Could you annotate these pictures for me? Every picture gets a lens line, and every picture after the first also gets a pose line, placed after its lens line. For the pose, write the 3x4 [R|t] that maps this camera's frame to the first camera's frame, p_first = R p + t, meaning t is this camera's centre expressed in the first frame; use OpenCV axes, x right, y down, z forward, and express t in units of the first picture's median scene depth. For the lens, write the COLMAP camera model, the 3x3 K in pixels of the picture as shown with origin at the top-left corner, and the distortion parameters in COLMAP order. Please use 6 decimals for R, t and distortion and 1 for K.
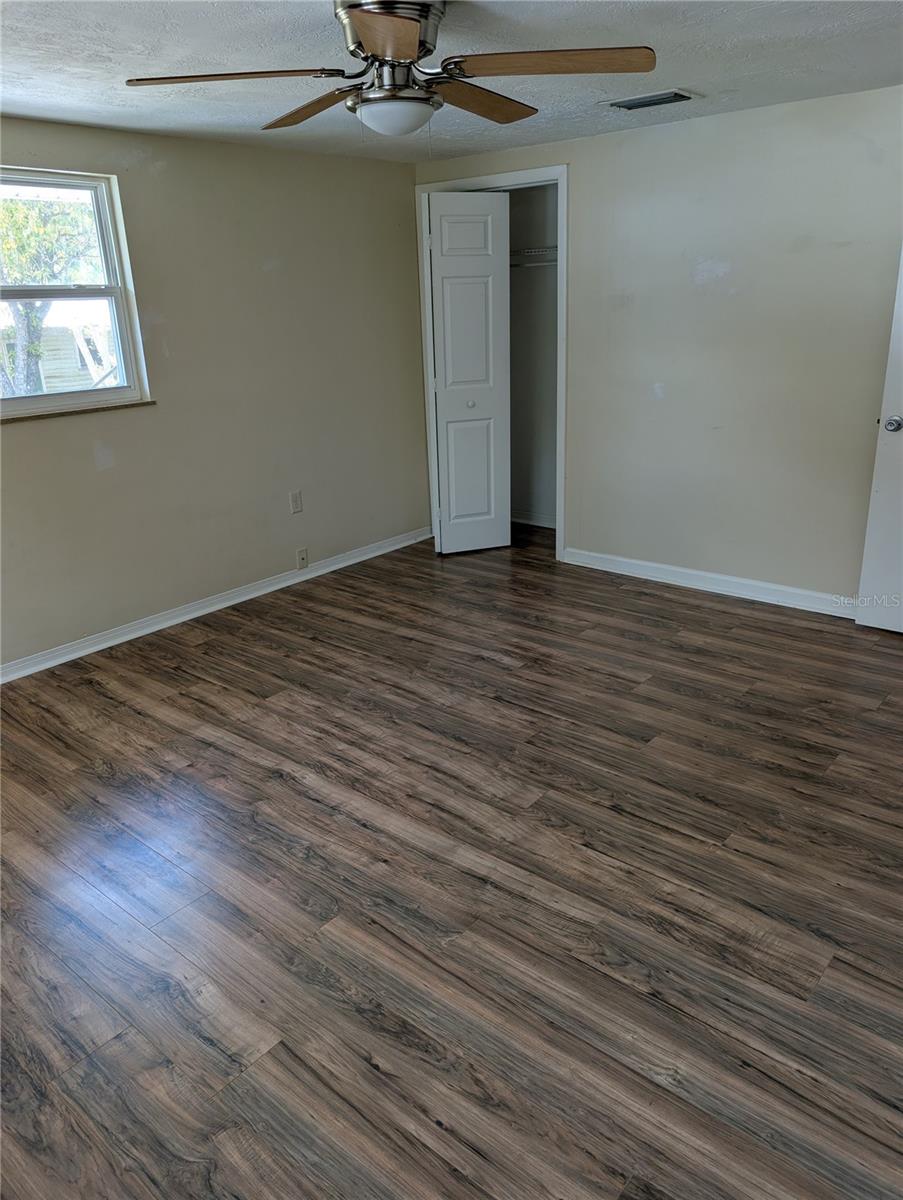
lens RADIAL K [[864.4, 0, 442.5], [0, 864.4, 598.2], [0, 0, 1]] dist [0.009216, -0.008313]
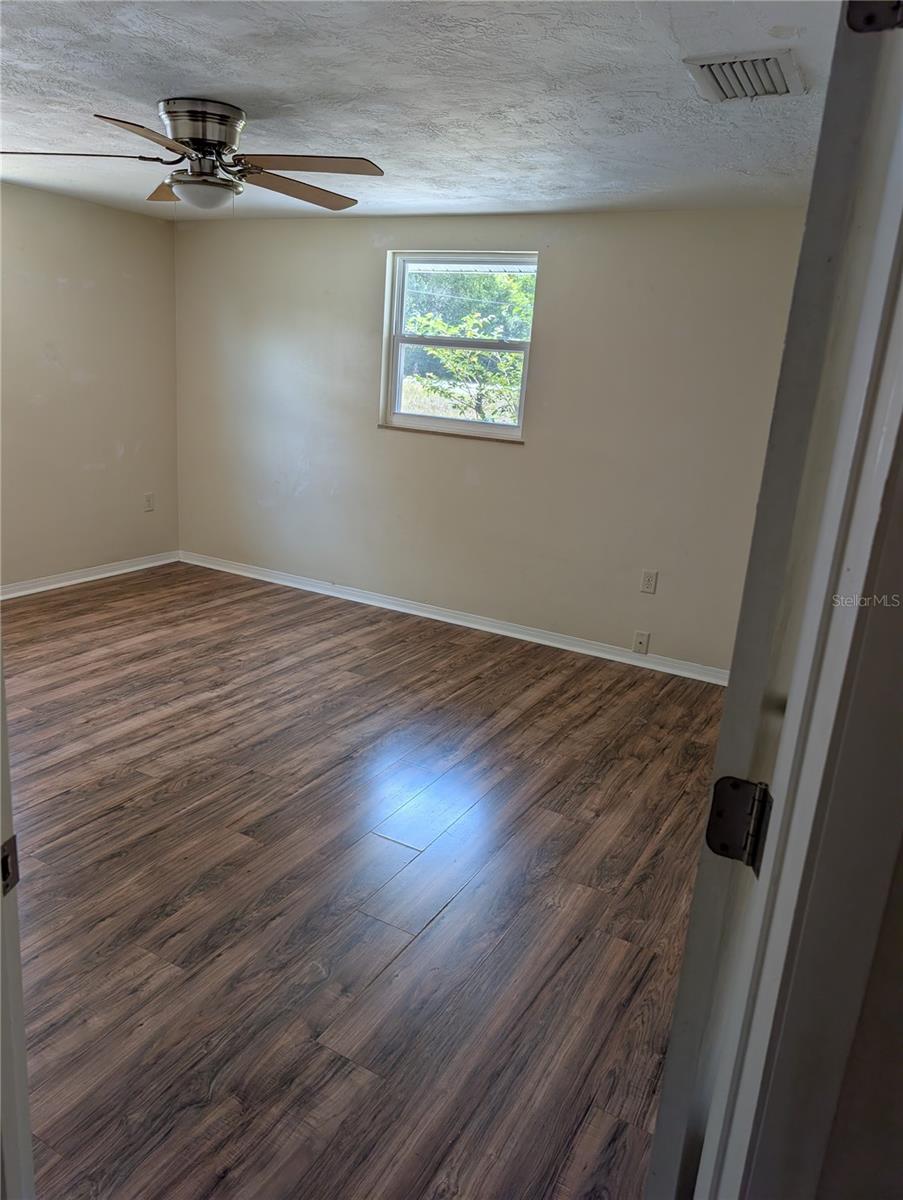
lens RADIAL K [[864.4, 0, 443.8], [0, 864.4, 599.4], [0, 0, 1]] dist [0.009216, -0.008313]
pose [[0.185039, 0.309859, -0.932603, 0.906456], [-0.396635, 0.891811, 0.217609, -0.286903], [0.899134, 0.329637, 0.287921, 0.741929]]
